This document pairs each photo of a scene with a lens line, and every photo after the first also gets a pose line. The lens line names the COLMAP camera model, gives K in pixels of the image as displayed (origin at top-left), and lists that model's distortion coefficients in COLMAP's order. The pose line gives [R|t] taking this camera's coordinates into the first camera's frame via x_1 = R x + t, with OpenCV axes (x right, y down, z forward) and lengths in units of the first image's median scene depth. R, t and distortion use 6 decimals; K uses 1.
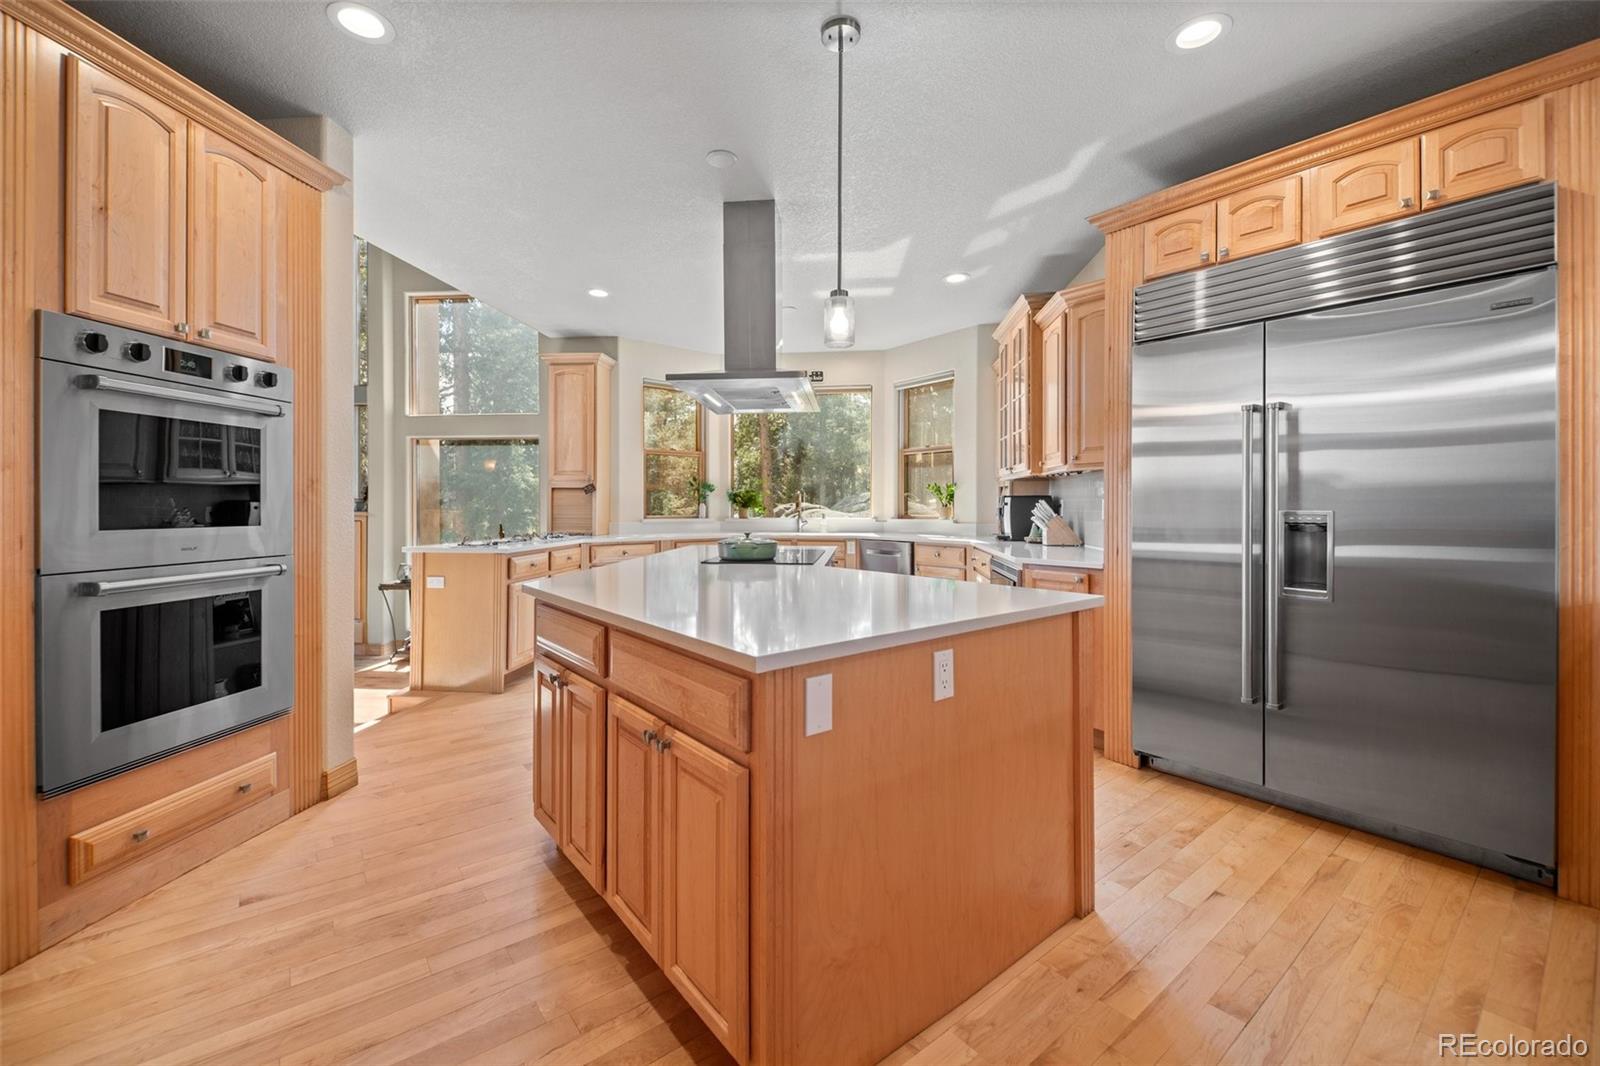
lens RADIAL K [[642.3, 0, 800.2], [0, 642.3, 509.9], [0, 0, 1]] dist [0.017888, -0.012943]
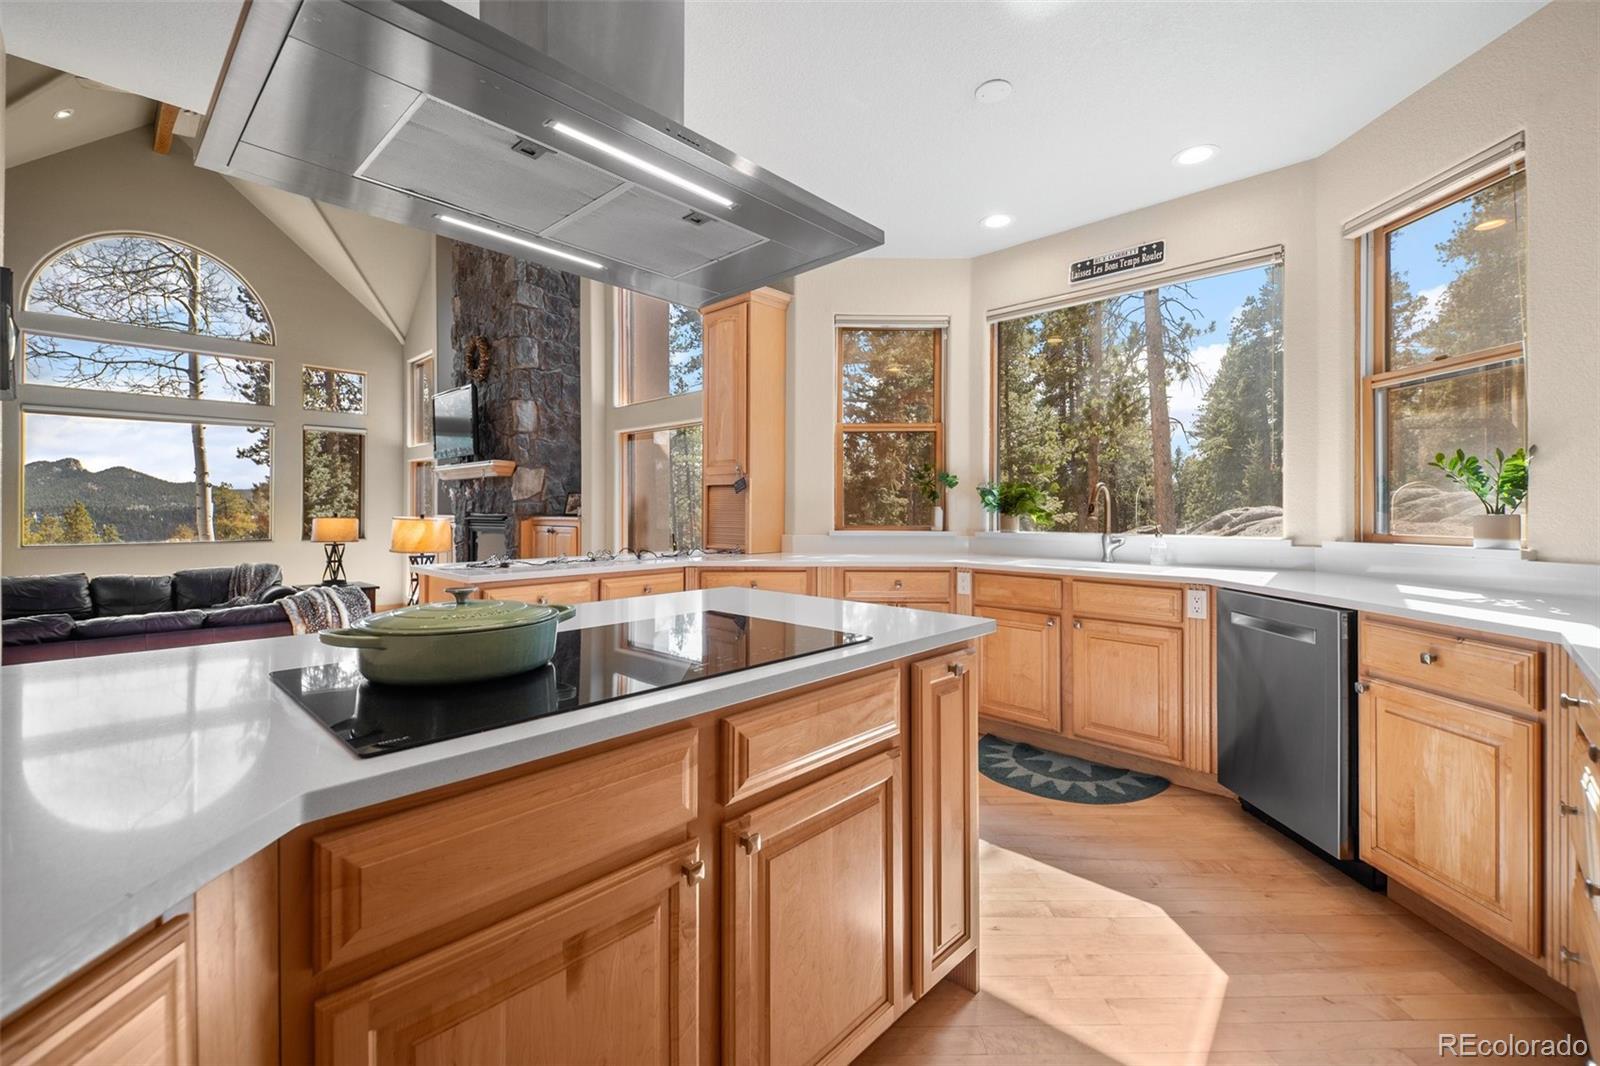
lens RADIAL K [[677.5, 0, 795.5], [0, 677.5, 507.6], [0, 0, 1]] dist [0.020916, -0.015433]
pose [[0.787957, -0.001916, -0.615728, 0.341205], [-0.005262, 0.999938, -0.009846, -0.004980], [0.615708, 0.010999, 0.787897, 1.030446]]
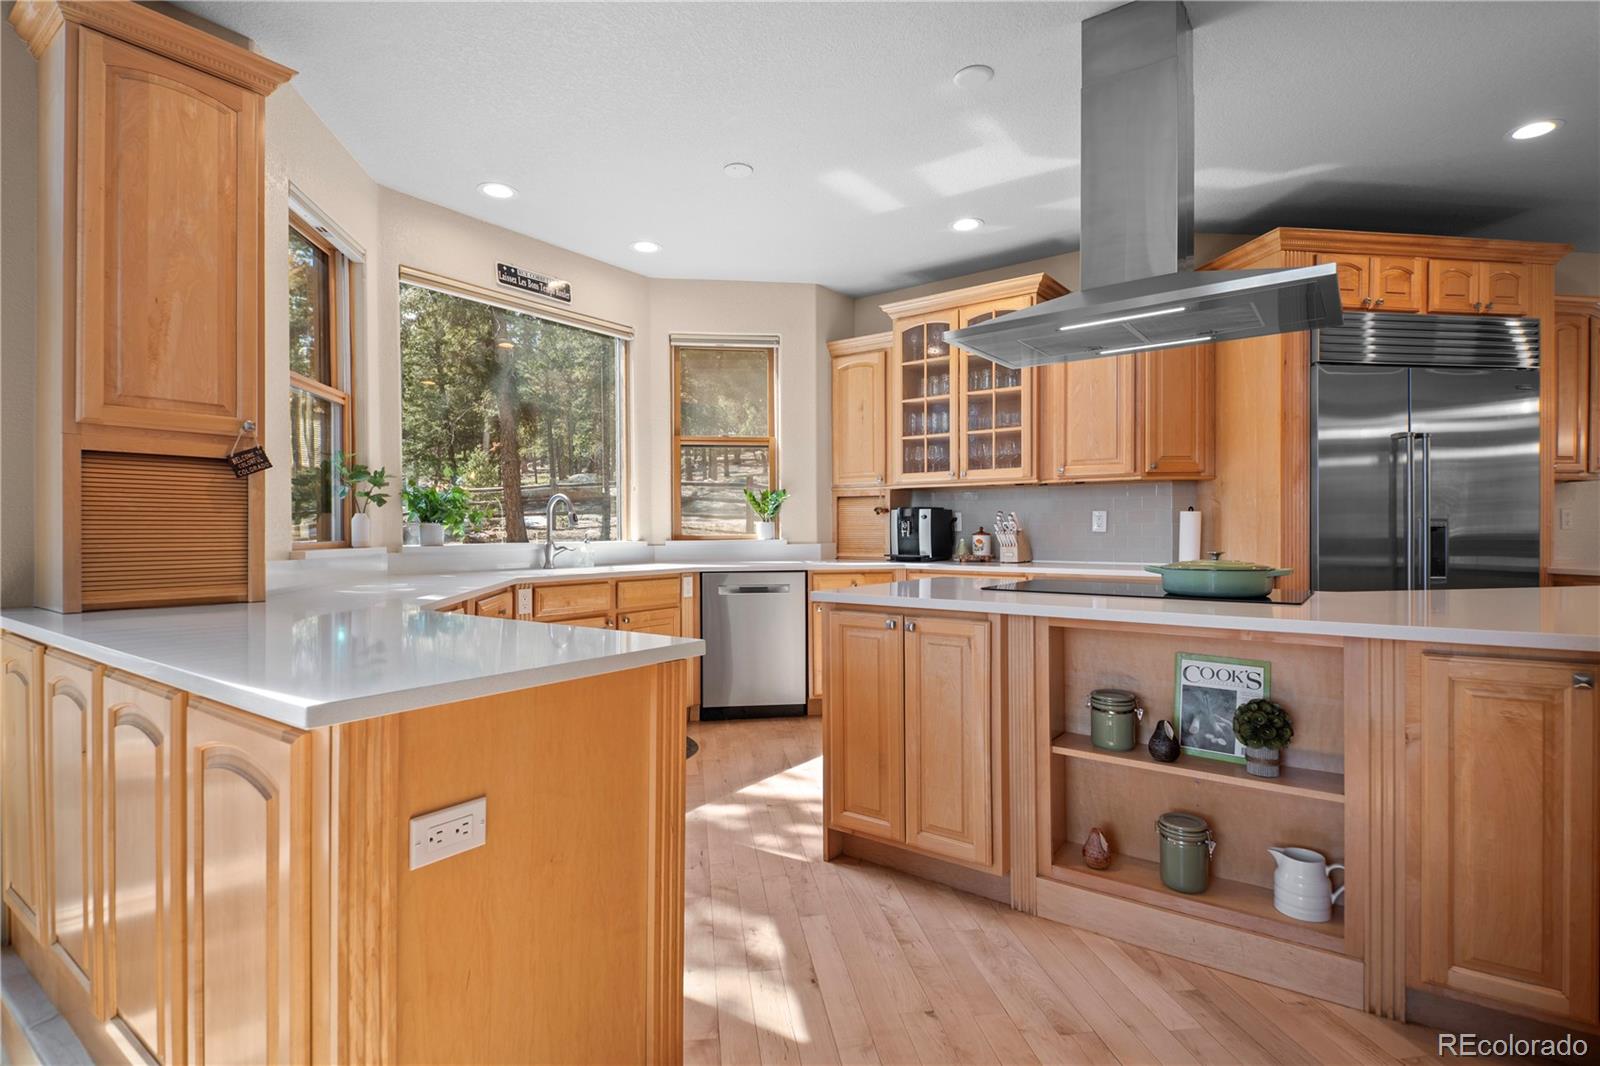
lens RADIAL K [[788.9, 0, 800.0], [0, 788.9, 533.0], [0, 0, 1]] dist [0.034503, -0.000190]
pose [[0.501078, -0.007937, 0.865366, -1.172711], [0.010555, 0.999940, 0.003060, 0.011722], [-0.865338, 0.007601, 0.501132, 1.185713]]
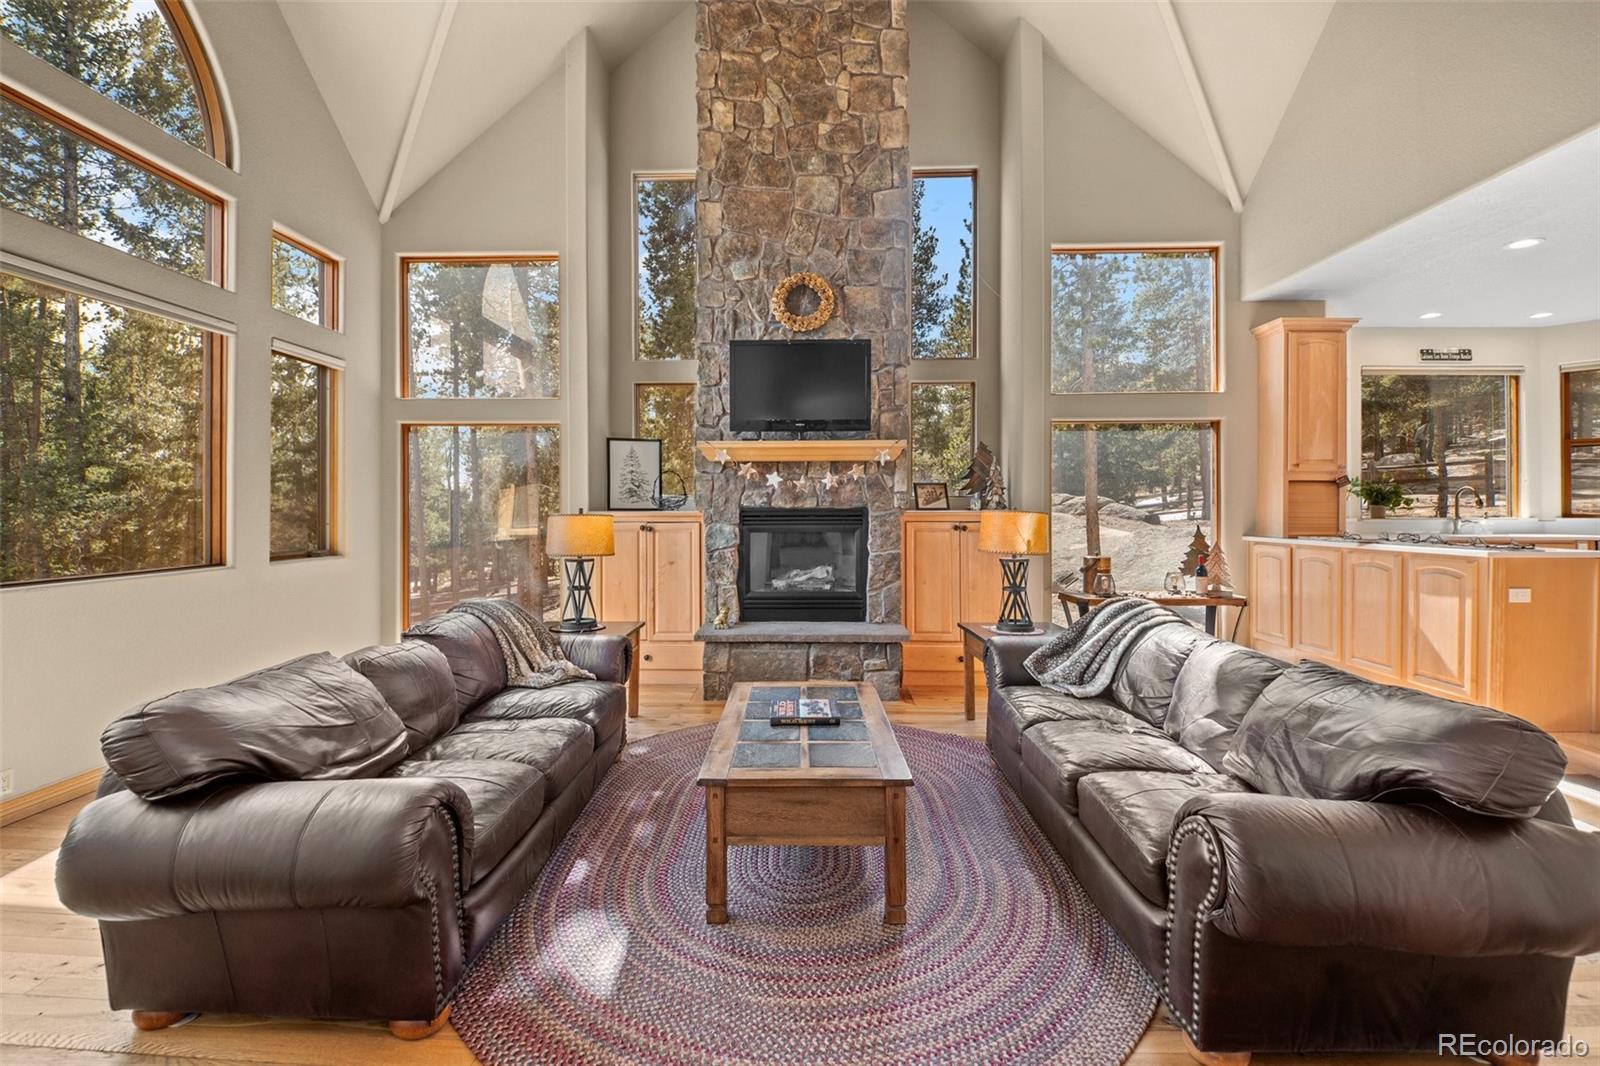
lens RADIAL K [[688.0, 0, 775.1], [0, 688.0, 512.3], [0, 0, 1]] dist [0.011888, -0.016452]
pose [[0.997596, -0.001827, 0.069277, -2.418417], [0.002033, 0.999994, -0.002891, 0.016238], [-0.069271, 0.003025, 0.997593, 0.358736]]
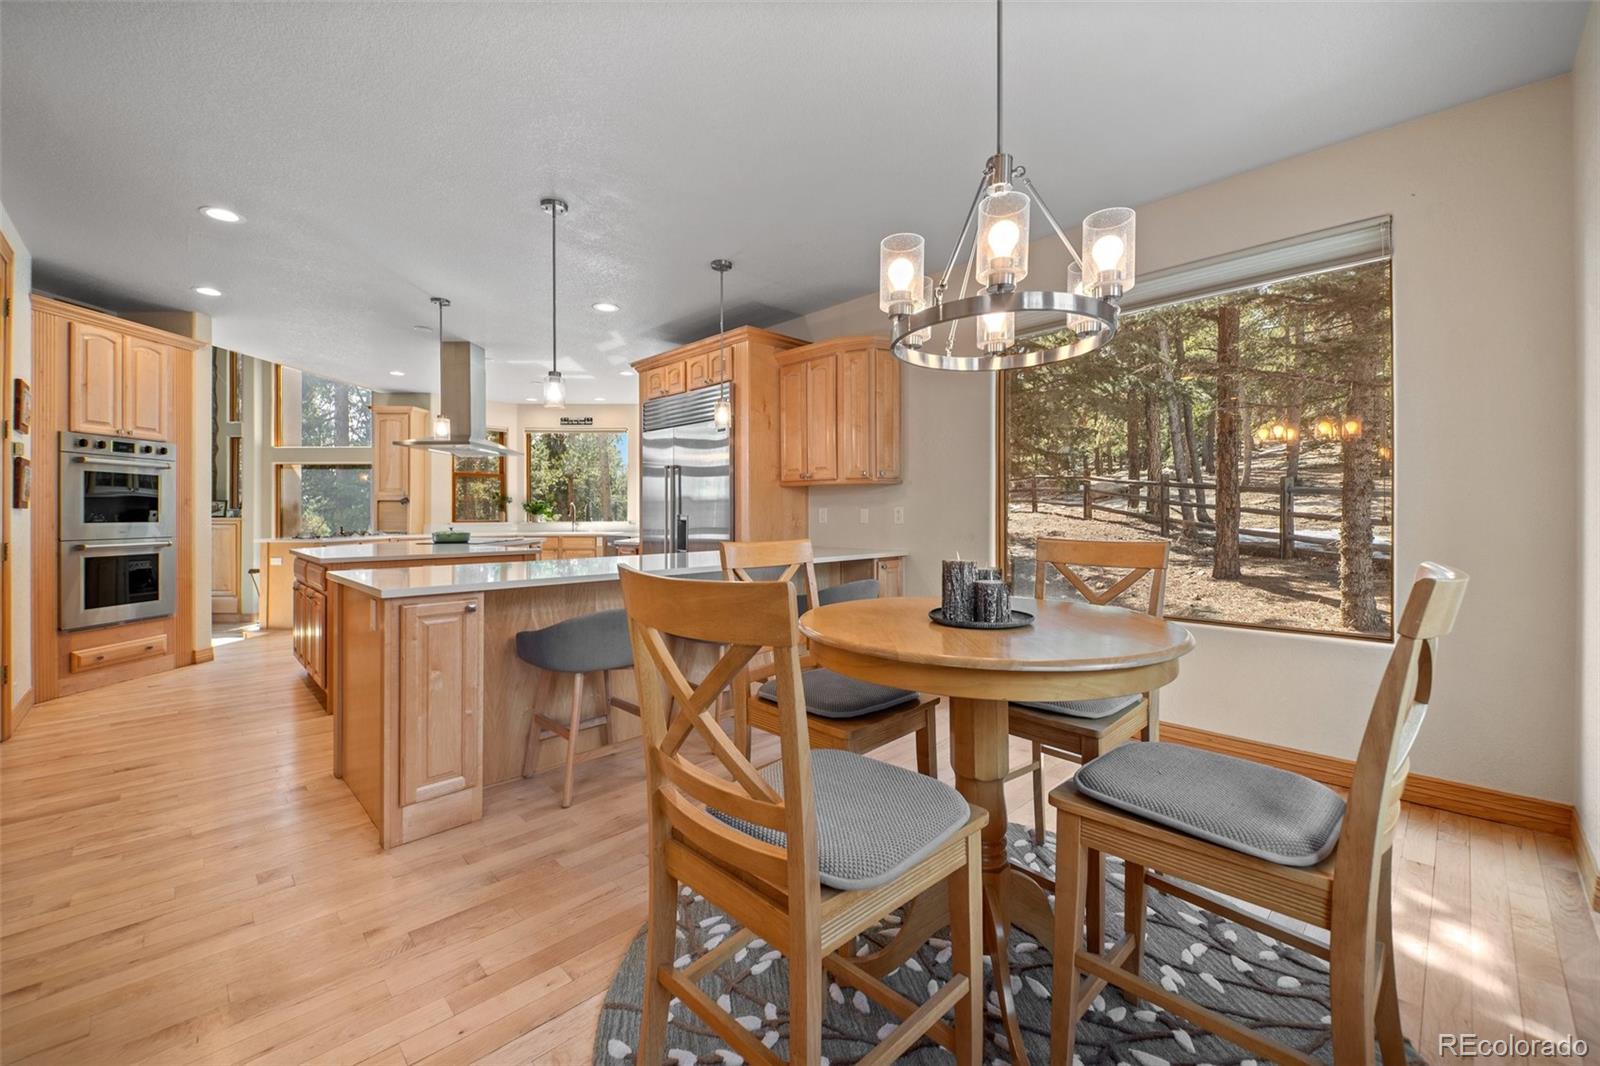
lens RADIAL K [[638.2, 0, 811.4], [0, 638.2, 514.3], [0, 0, 1]] dist [0.000085, -0.006861]
pose [[0.994467, -0.002190, 0.105030, 0.915206], [0.002730, 0.999984, -0.004998, 0.013205], [-0.105017, 0.005257, 0.994456, -1.097194]]
